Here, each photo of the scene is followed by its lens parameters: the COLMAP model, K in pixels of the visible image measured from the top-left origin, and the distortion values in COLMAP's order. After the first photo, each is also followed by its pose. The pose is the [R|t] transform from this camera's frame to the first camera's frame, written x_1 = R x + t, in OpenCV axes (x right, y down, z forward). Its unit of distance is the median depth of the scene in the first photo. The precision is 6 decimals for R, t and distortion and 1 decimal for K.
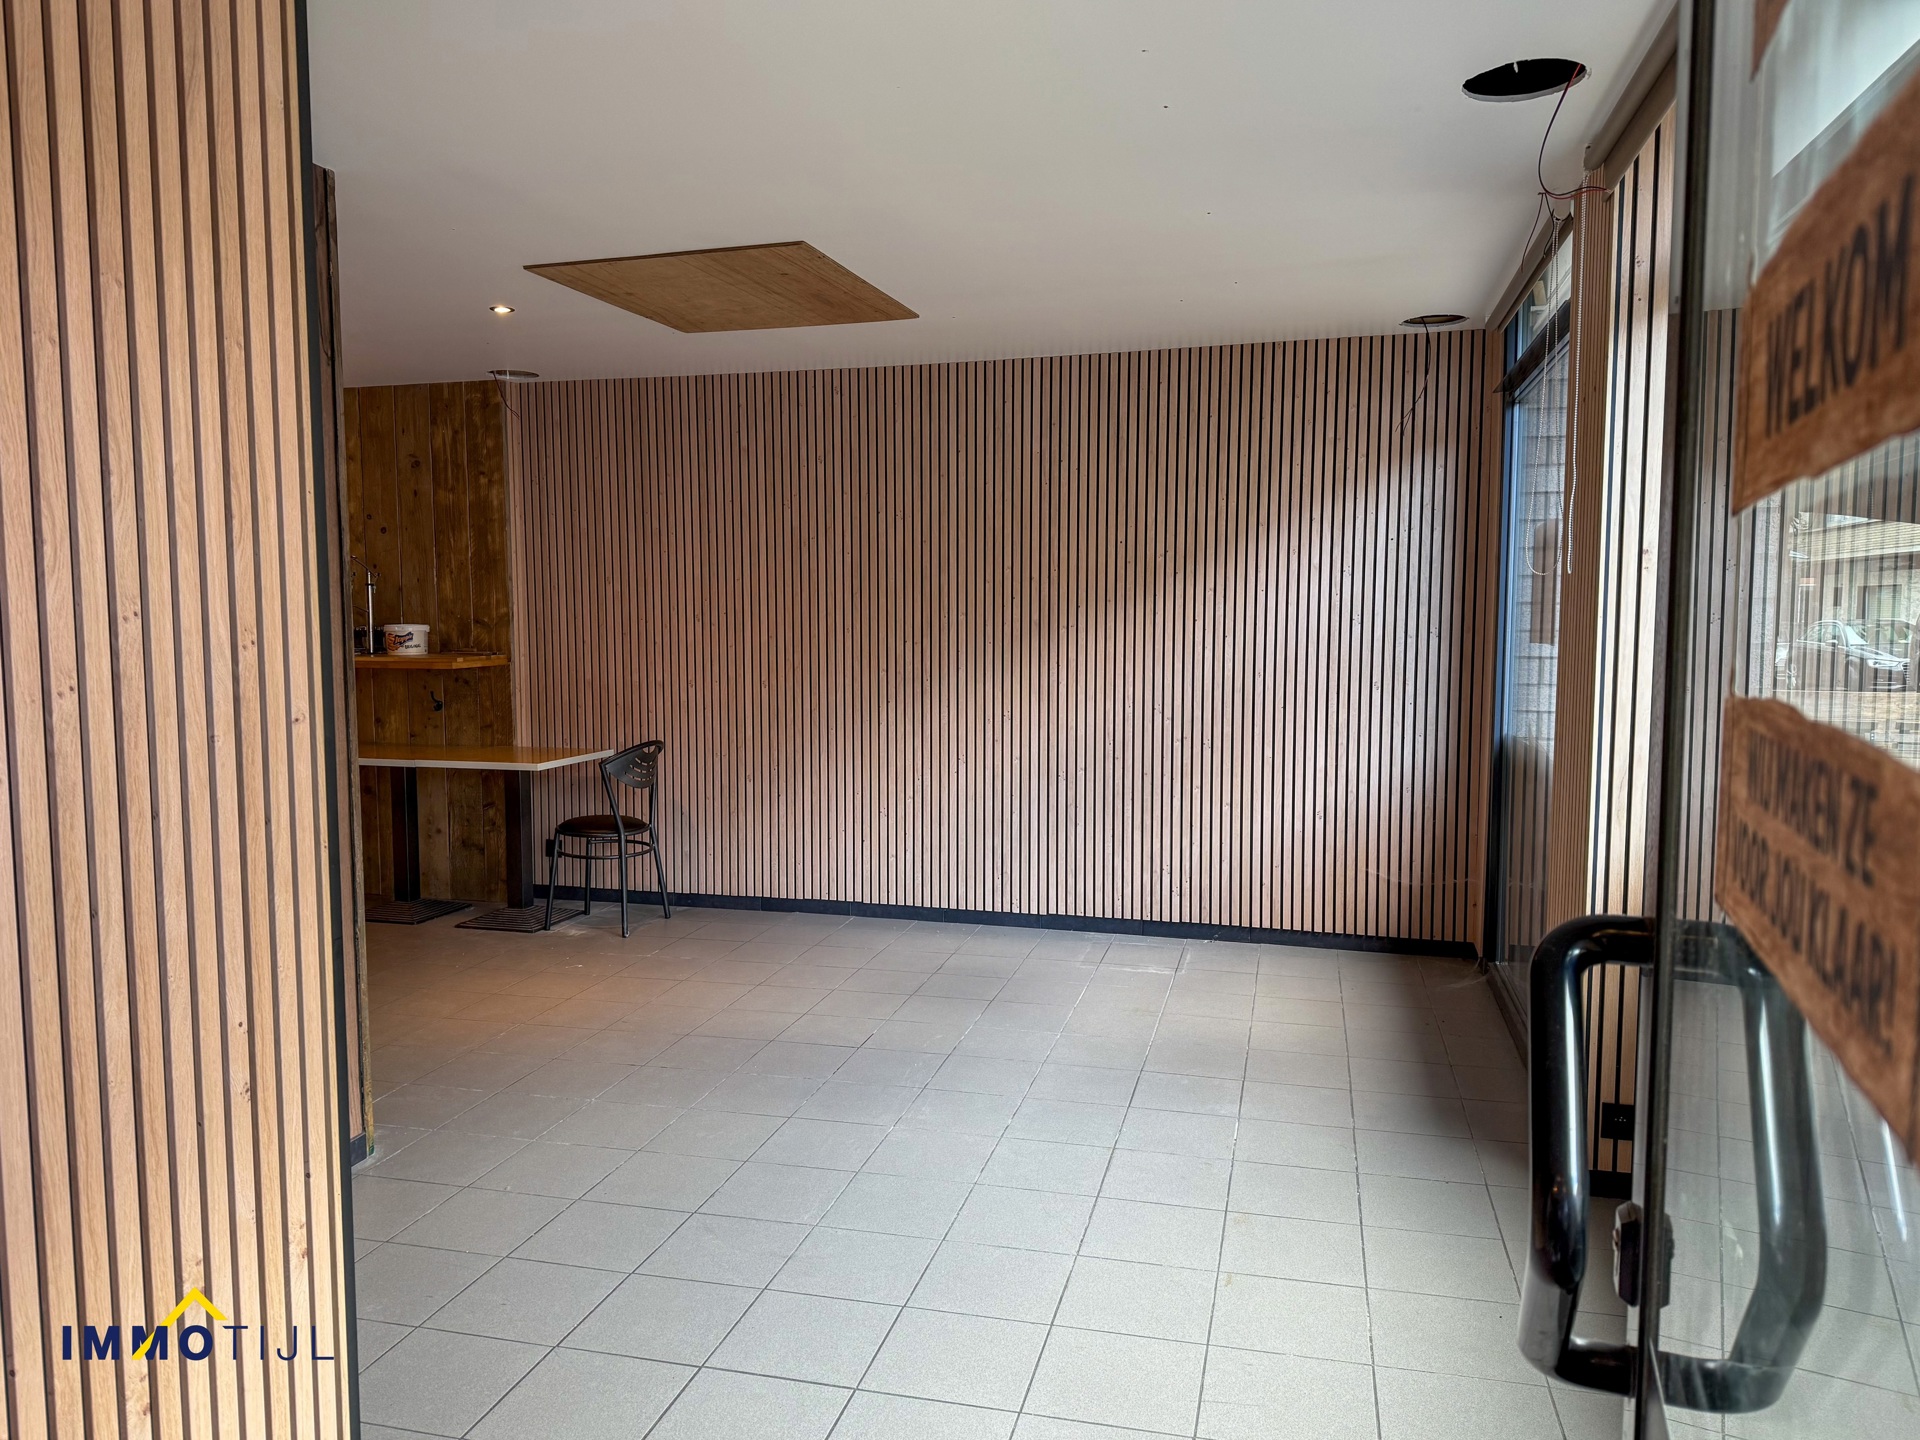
lens RADIAL K [[1353.4, 0, 960.9], [0, 1353.4, 724.8], [0, 0, 1]] dist [0.001388, -0.008409]
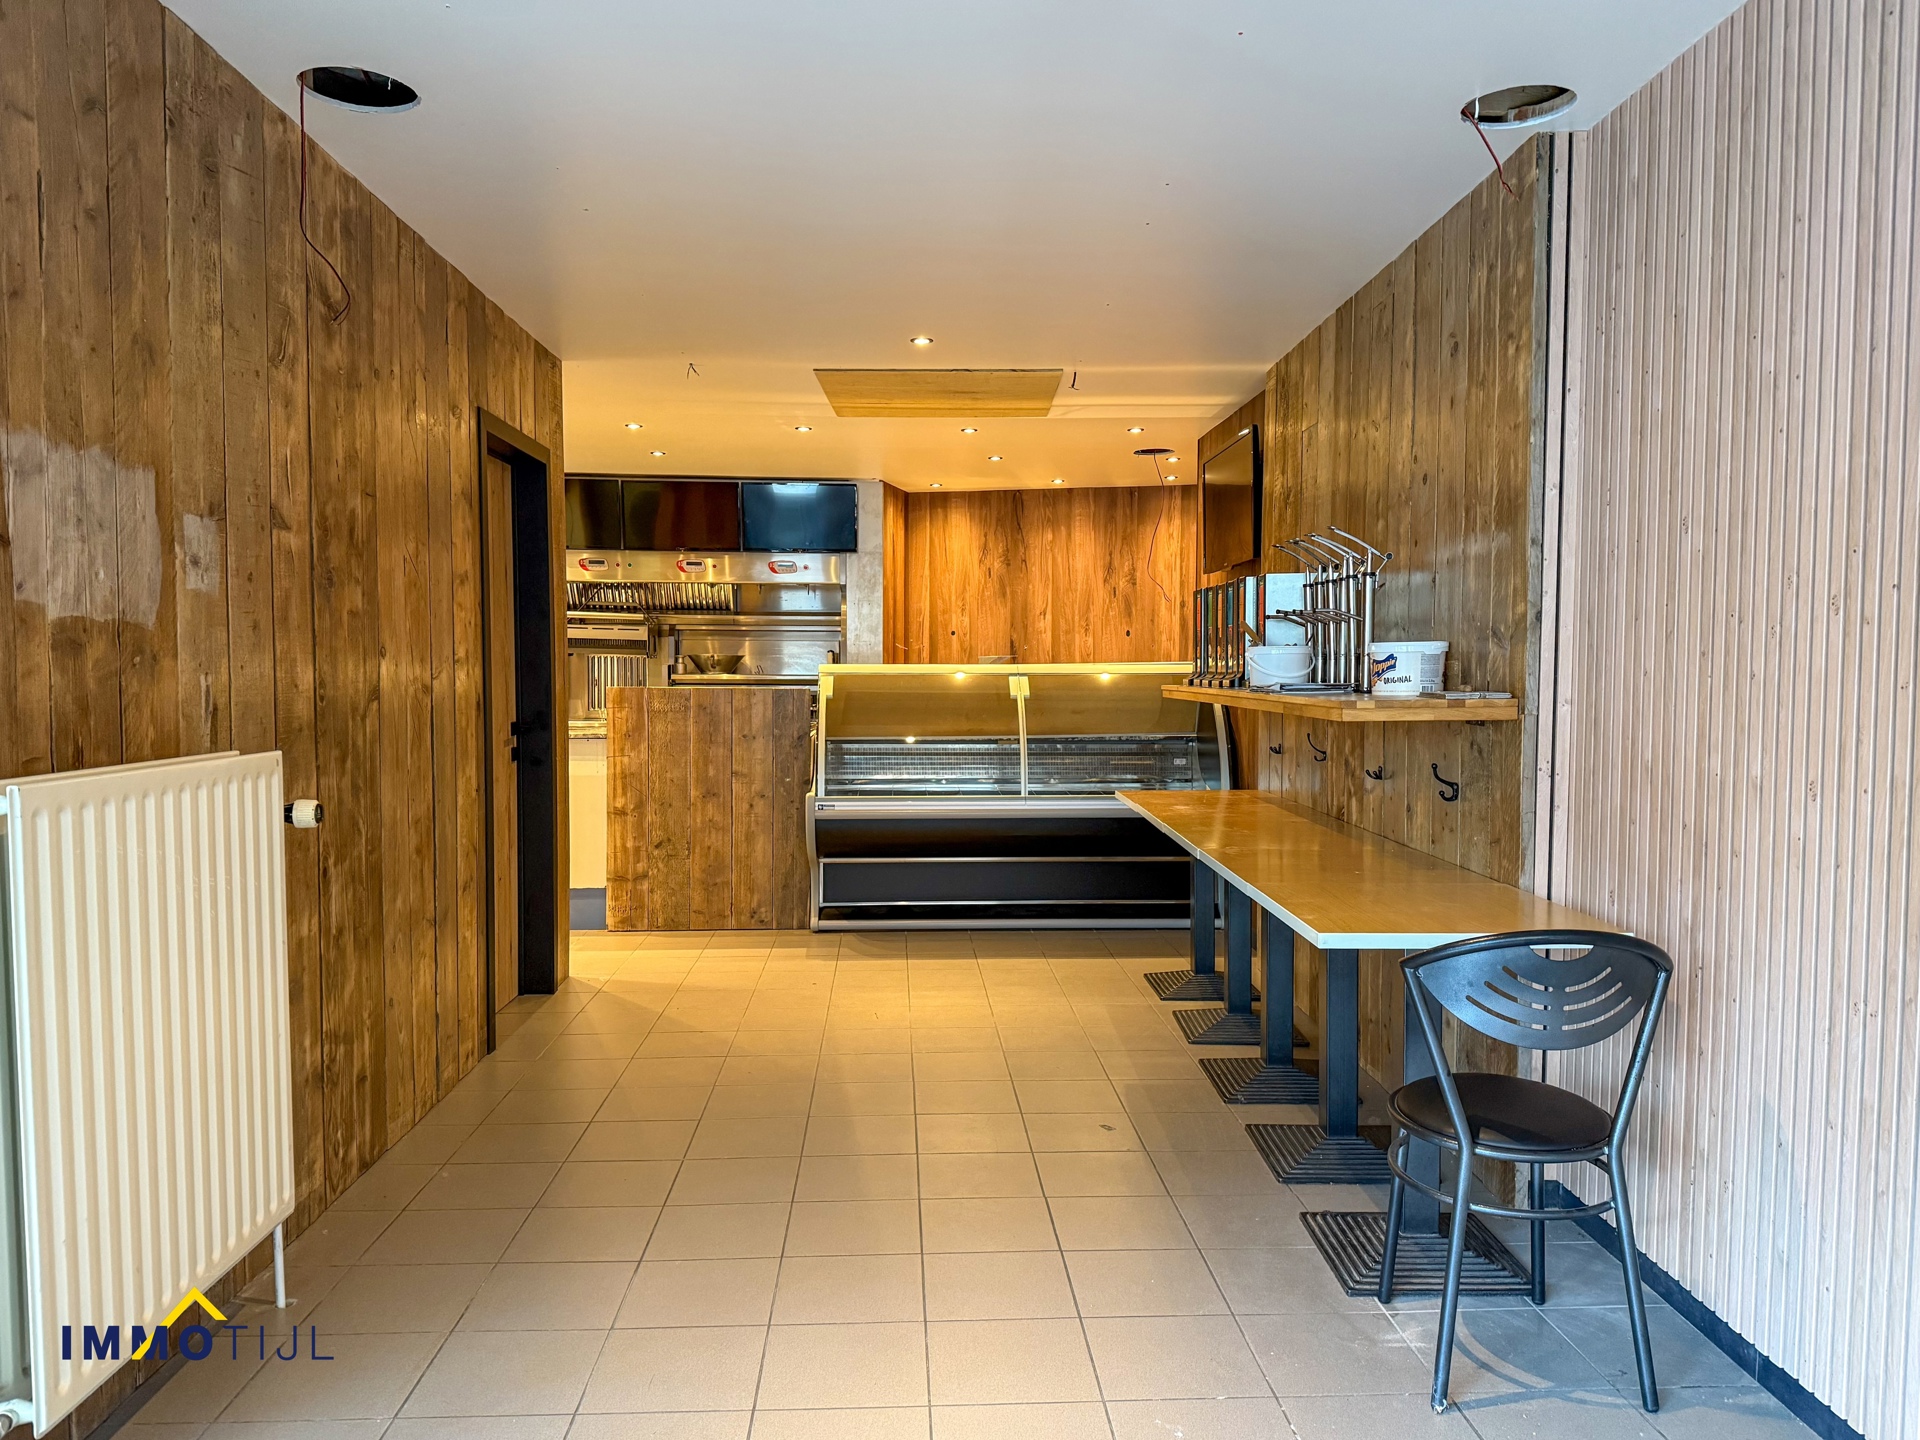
lens RADIAL K [[1353.4, 0, 967.3], [0, 1353.4, 731.6], [0, 0, 1]] dist [0.001388, -0.008409]
pose [[0.292384, 0.042452, -0.955358, 0.070951], [-0.077602, 0.996773, 0.020542, -0.034487], [0.953147, 0.068132, 0.294734, 0.669781]]
